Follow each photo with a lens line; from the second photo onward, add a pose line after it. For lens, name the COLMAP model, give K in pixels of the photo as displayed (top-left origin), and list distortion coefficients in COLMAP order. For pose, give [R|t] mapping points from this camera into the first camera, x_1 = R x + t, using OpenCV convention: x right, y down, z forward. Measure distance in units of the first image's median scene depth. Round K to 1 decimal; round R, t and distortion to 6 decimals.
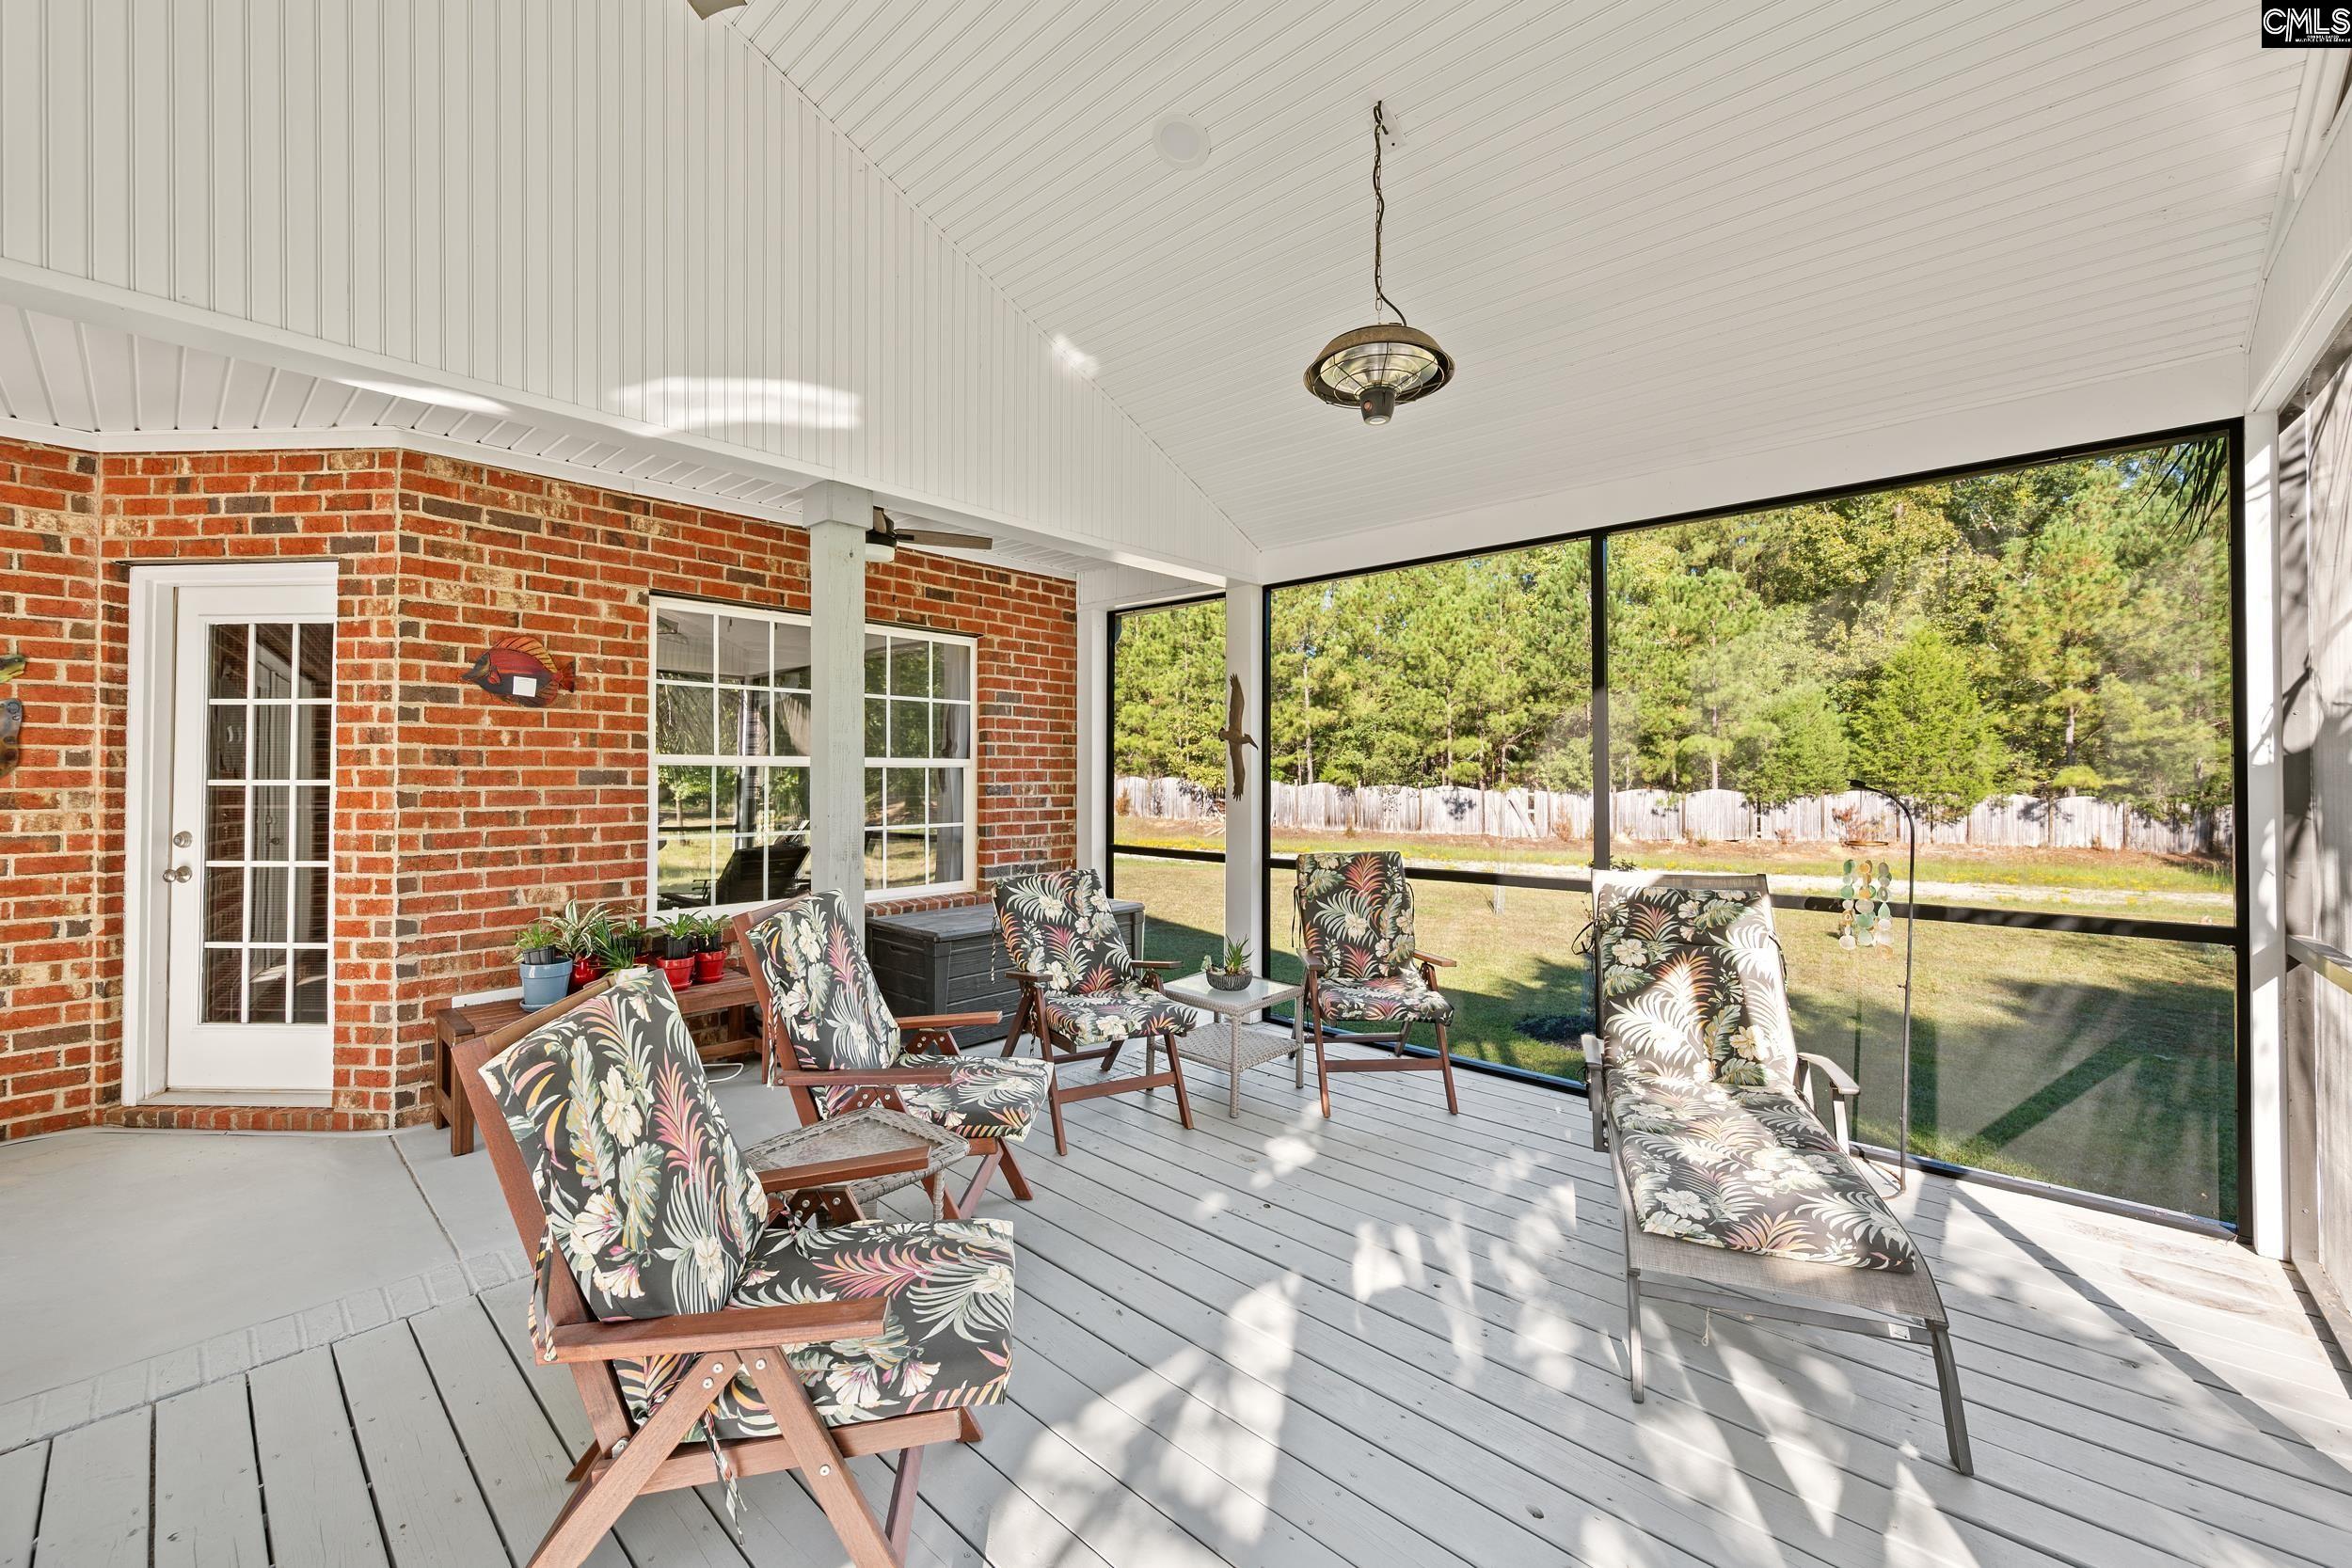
lens RADIAL K [[921.6, 0, 1182.9], [0, 921.6, 787.4], [0, 0, 1]] dist [-0.000296, 0.000008]
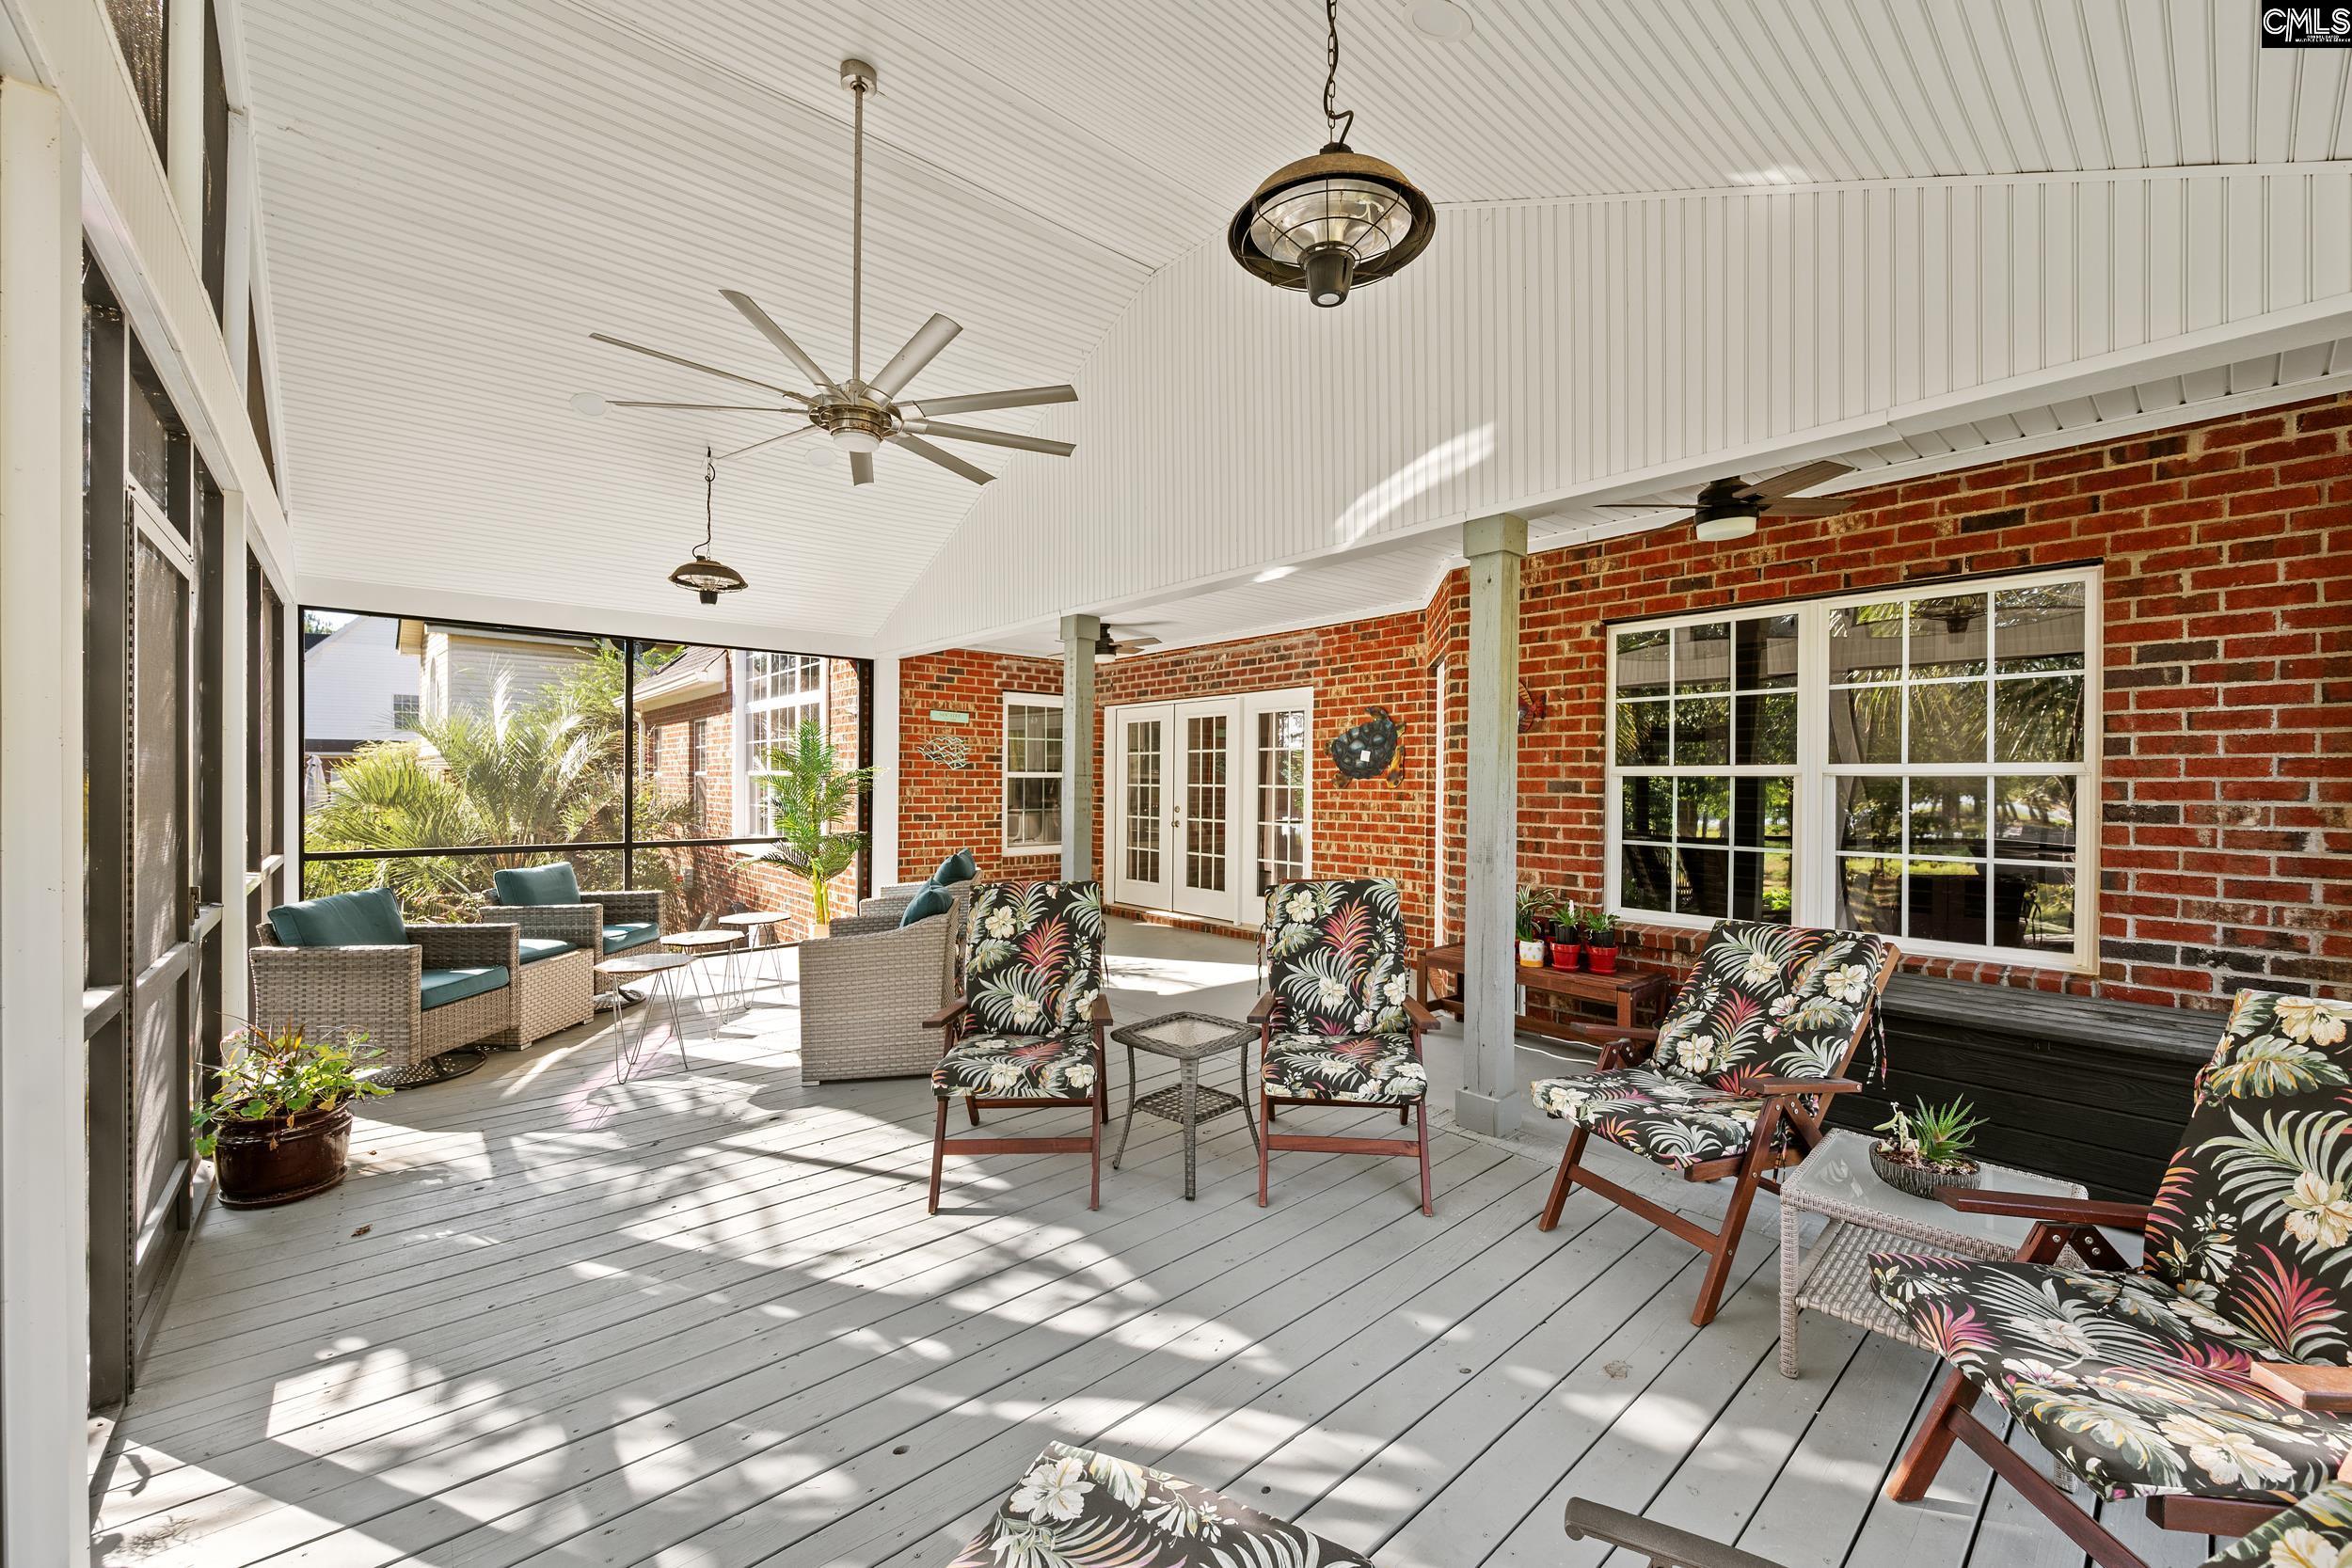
lens RADIAL K [[882.2, 0, 1181.3], [0, 882.2, 821.6], [0, 0, 1]] dist [0.001174, 0.000064]
pose [[-0.101539, 0.042987, -0.993902, 0.570038], [-0.019727, 0.998783, 0.045213, -0.007218], [0.994636, 0.024197, -0.100567, 0.605852]]
